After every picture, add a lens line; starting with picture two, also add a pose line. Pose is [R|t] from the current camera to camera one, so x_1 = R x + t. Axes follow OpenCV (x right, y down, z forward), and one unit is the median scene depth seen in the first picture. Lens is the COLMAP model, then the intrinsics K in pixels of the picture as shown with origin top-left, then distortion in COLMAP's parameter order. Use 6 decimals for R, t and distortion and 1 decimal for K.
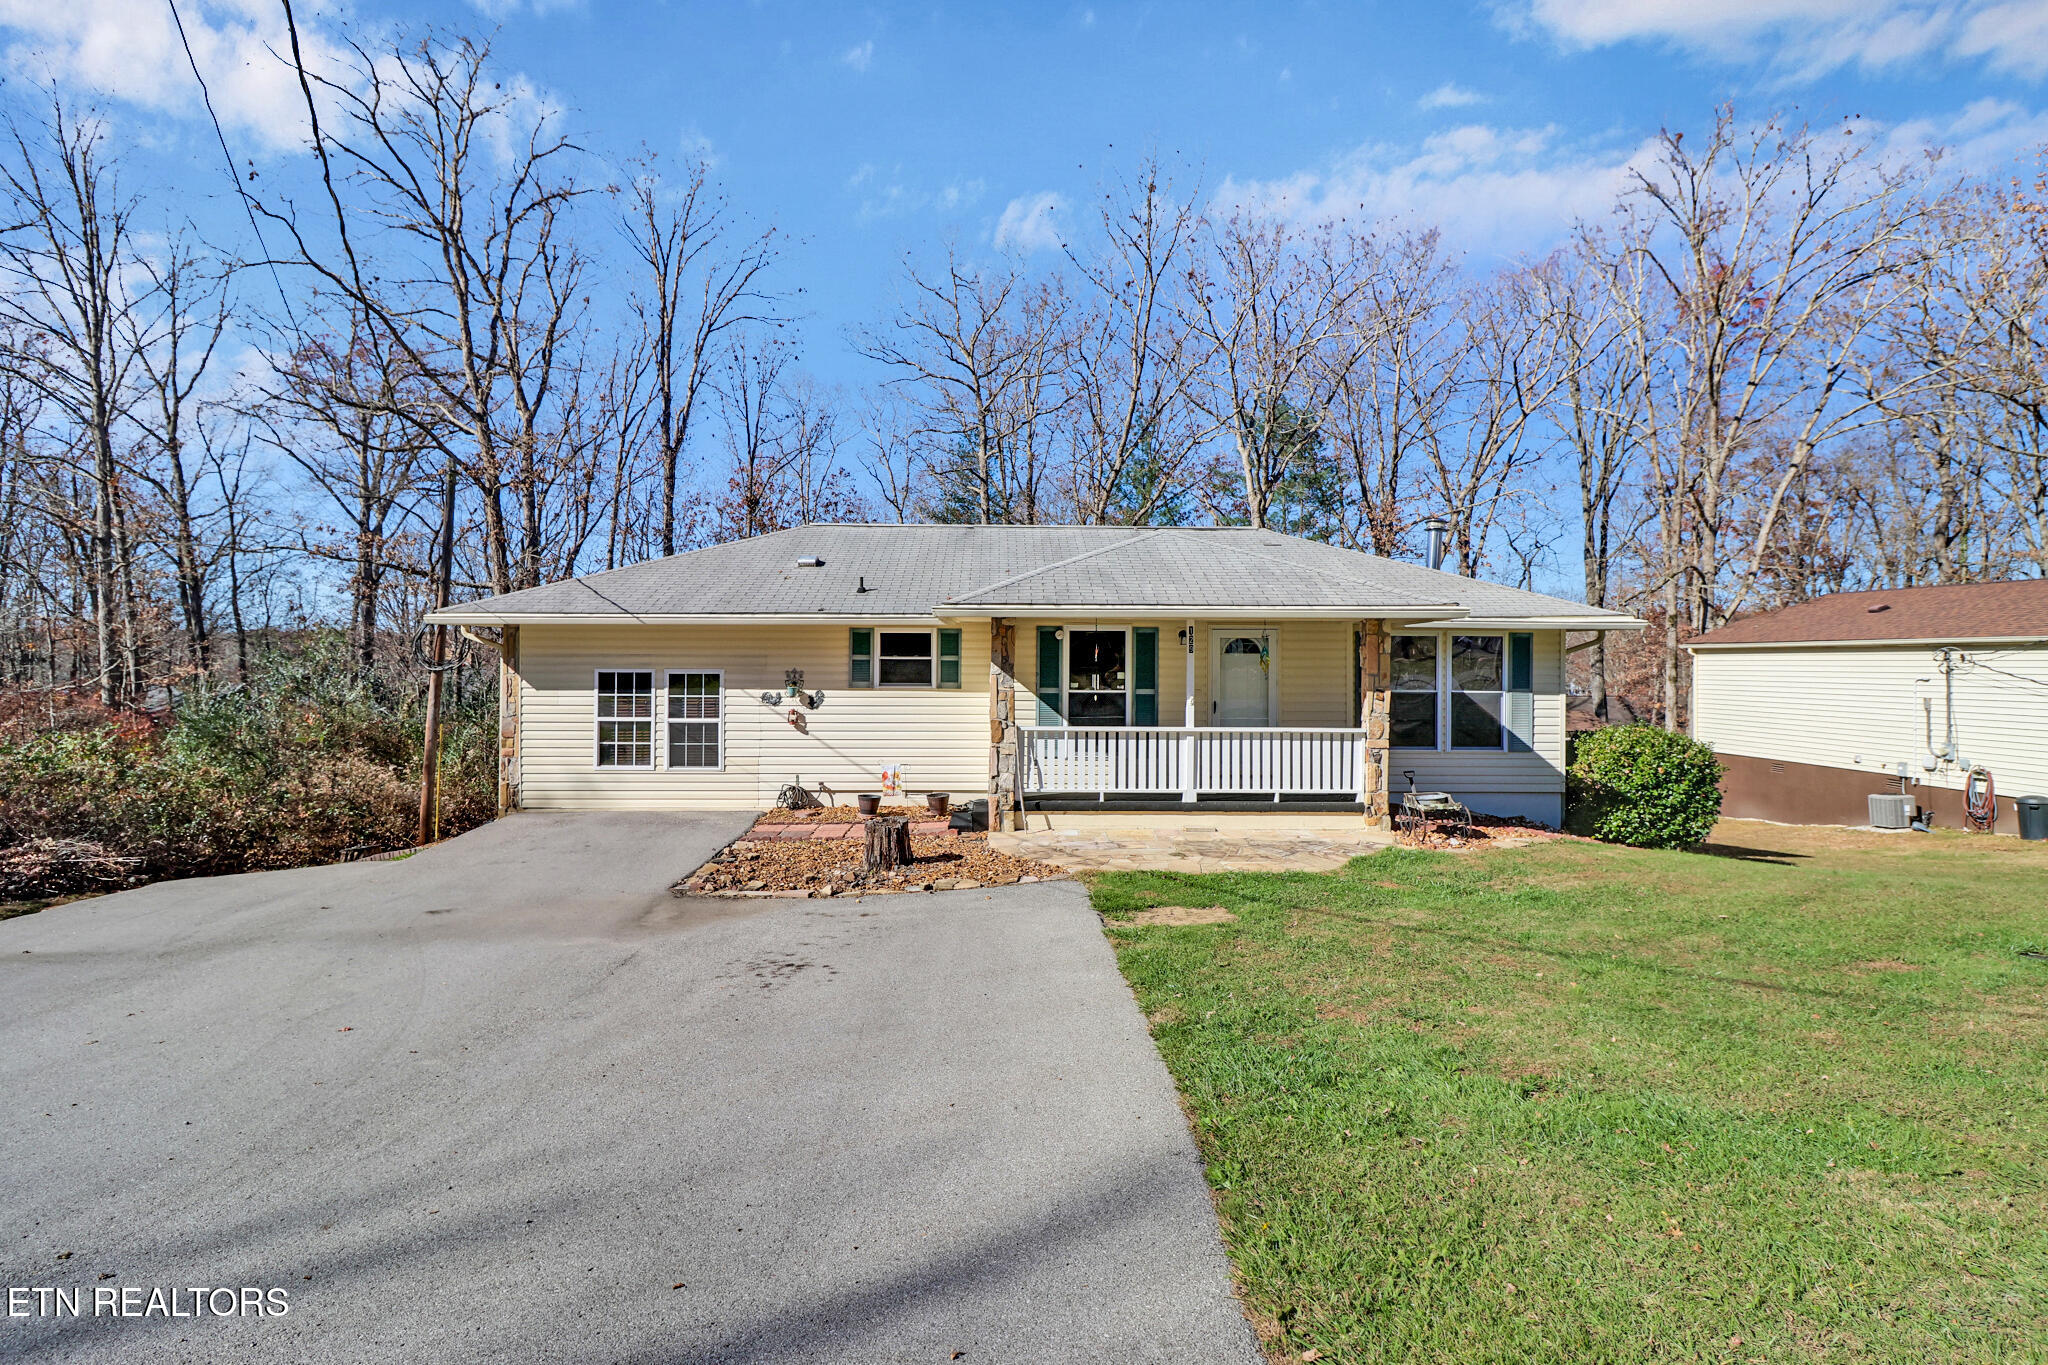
lens RADIAL K [[1029.2, 0, 1023.0], [0, 1029.2, 649.4], [0, 0, 1]] dist [0.000609, -0.011461]
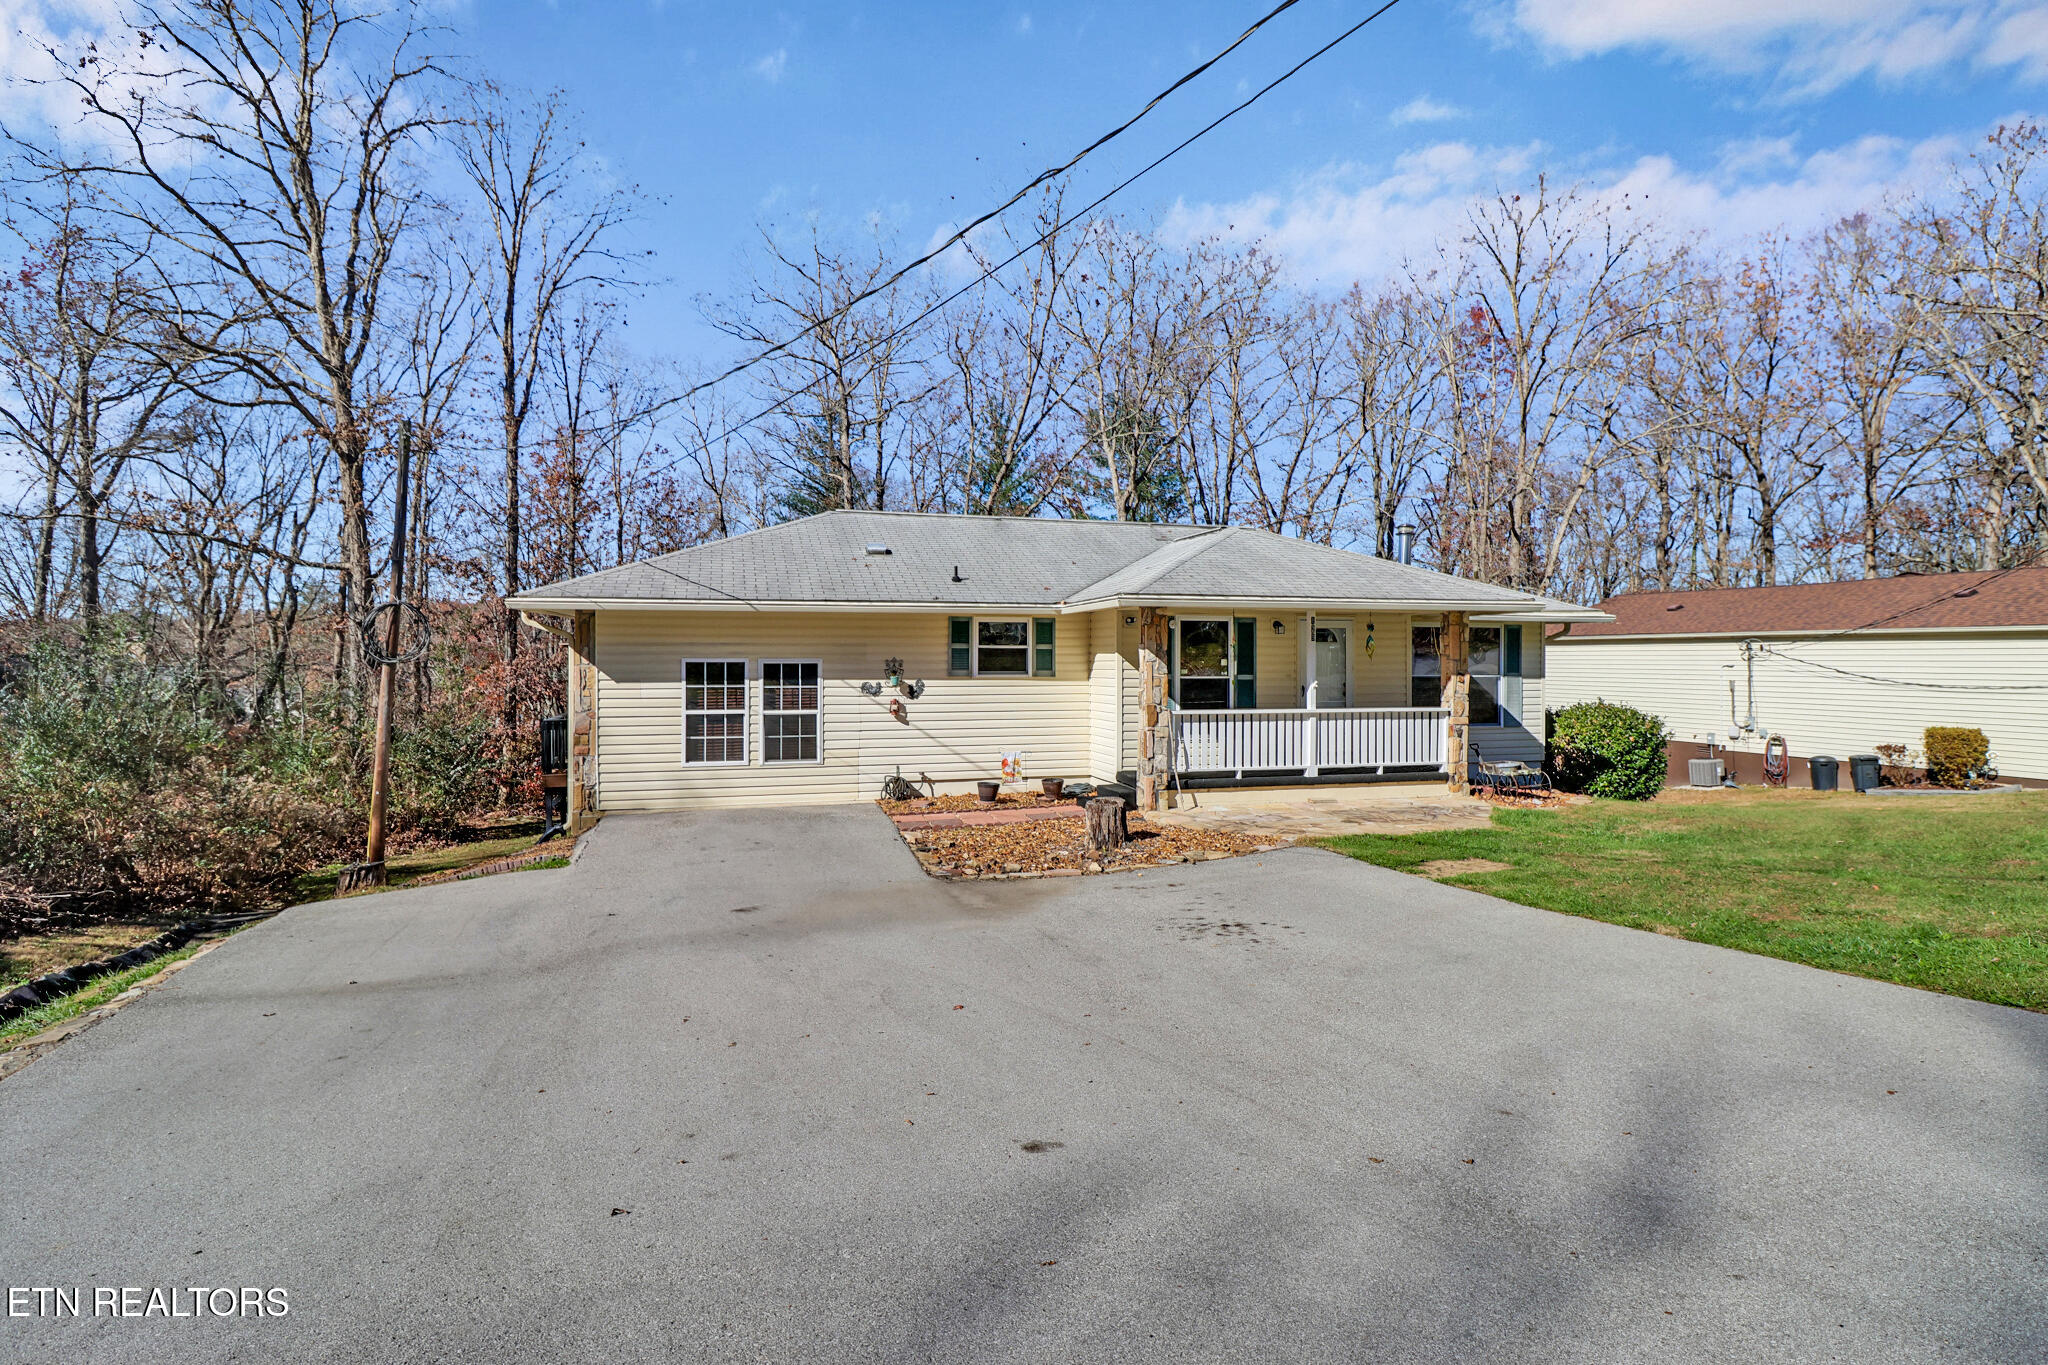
lens RADIAL K [[1055.5, 0, 1028.0], [0, 1055.5, 644.2], [0, 0, 1]] dist [0.003564, -0.009893]
pose [[0.964311, 0.000110, 0.264773, -0.366999], [0.000071, 1.000000, -0.000674, 0.006412], [-0.264773, 0.000668, 0.964311, -0.006831]]
